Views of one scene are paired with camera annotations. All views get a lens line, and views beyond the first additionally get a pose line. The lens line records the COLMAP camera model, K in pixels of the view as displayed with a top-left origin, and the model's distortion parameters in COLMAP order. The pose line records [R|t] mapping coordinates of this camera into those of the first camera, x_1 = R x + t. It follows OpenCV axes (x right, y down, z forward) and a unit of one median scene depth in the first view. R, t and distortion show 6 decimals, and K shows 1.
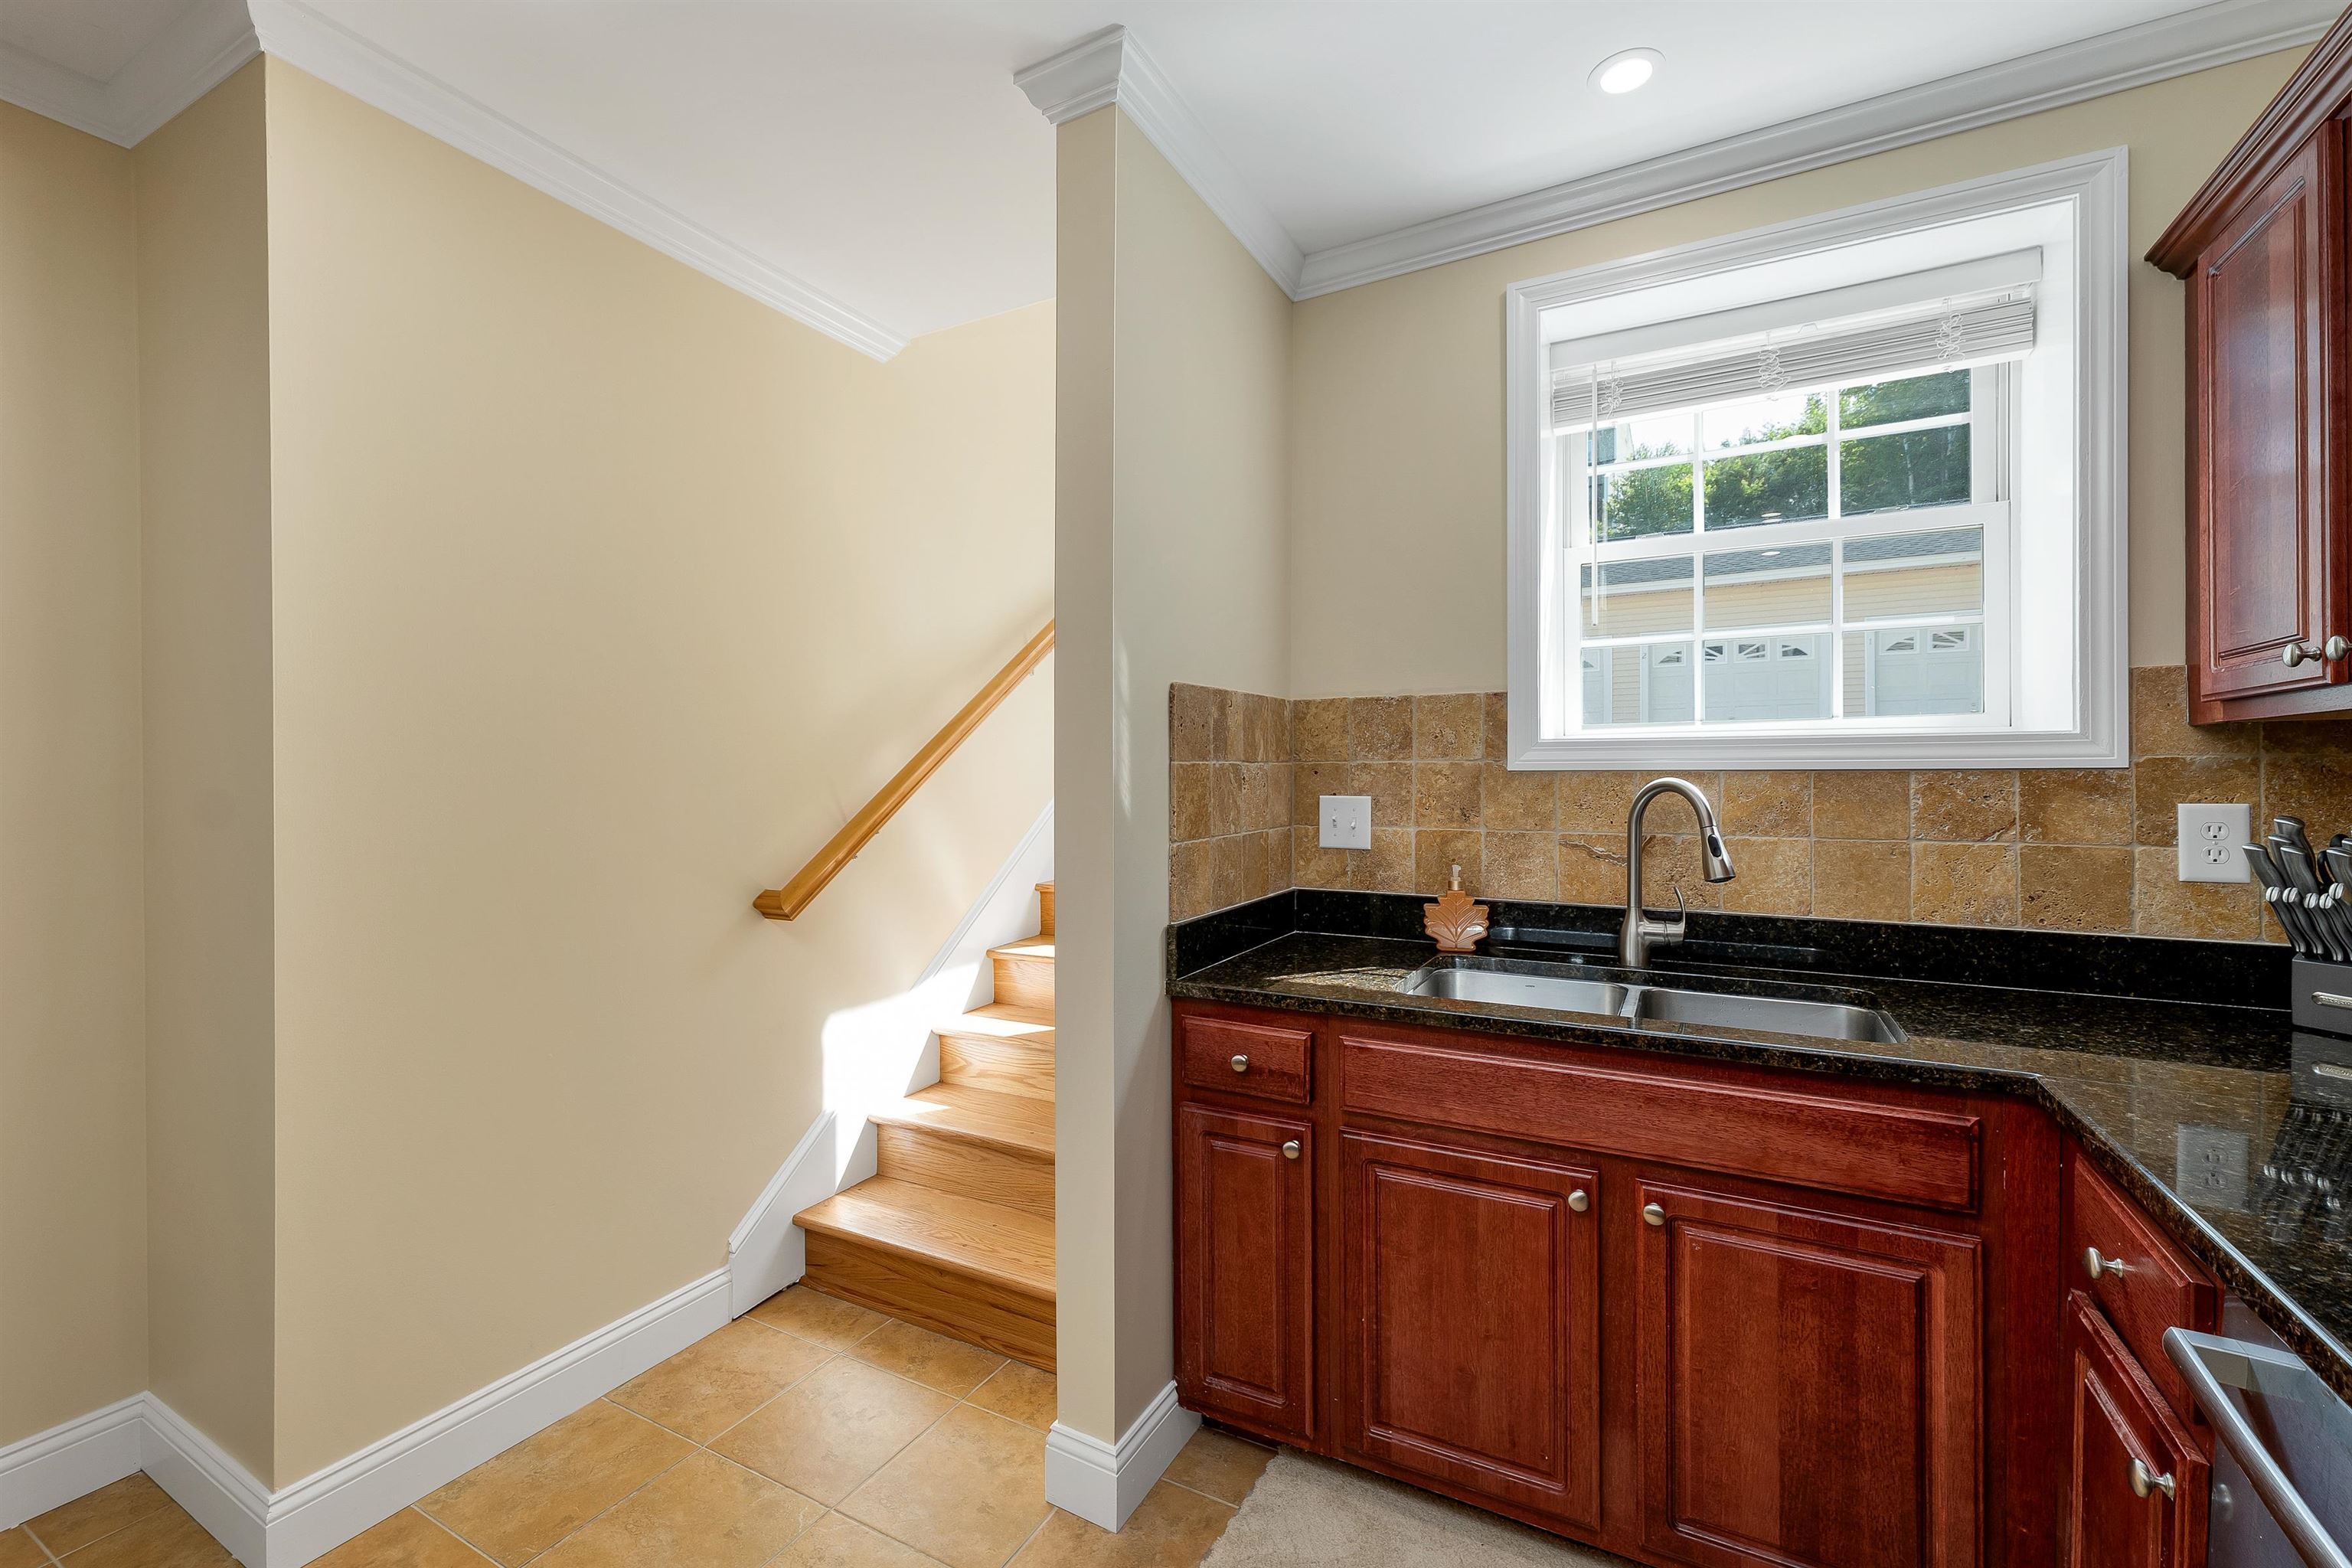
lens RADIAL K [[971.3, 0, 1099.7], [0, 971.3, 778.9], [0, 0, 1]] dist [0.002678, -0.000063]
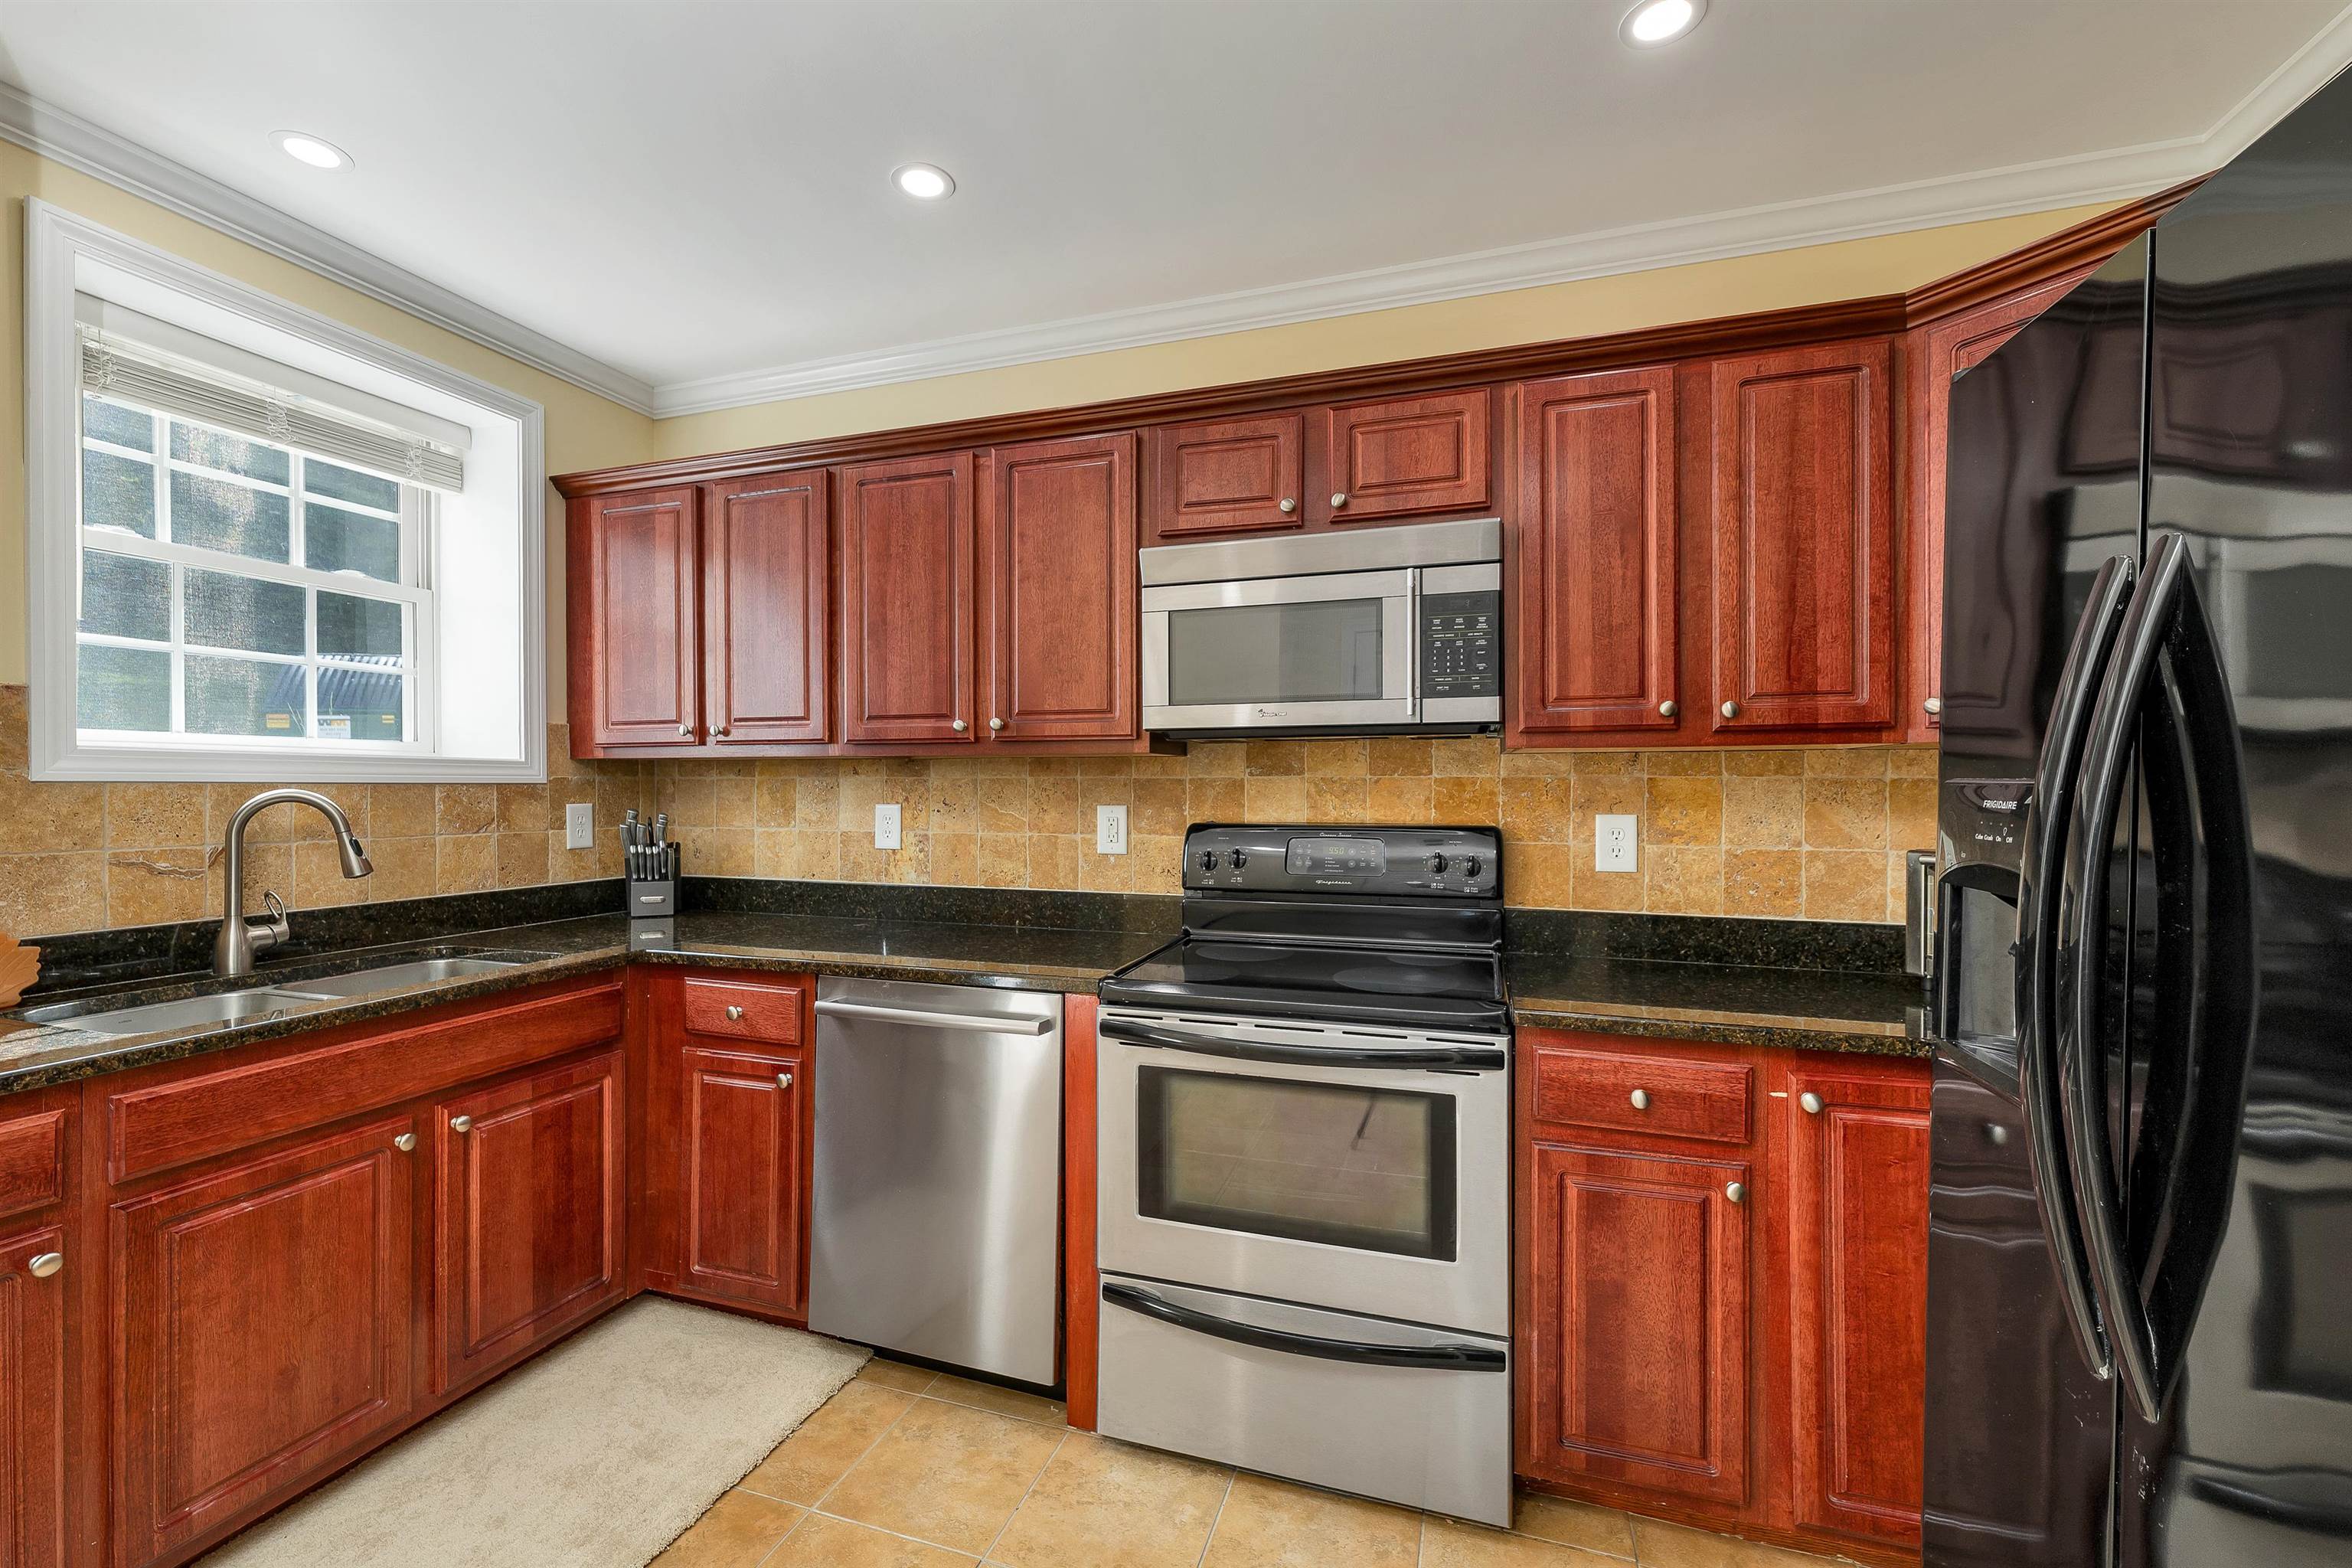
lens RADIAL K [[971.3, 0, 1184.6], [0, 971.3, 787.5], [0, 0, 1]] dist [0.002678, -0.000063]
pose [[-0.198010, 0.002018, 0.980198, -0.724019], [0.003321, 0.999994, -0.001388, 0.001691], [-0.980194, 0.002980, -0.198015, 0.247346]]
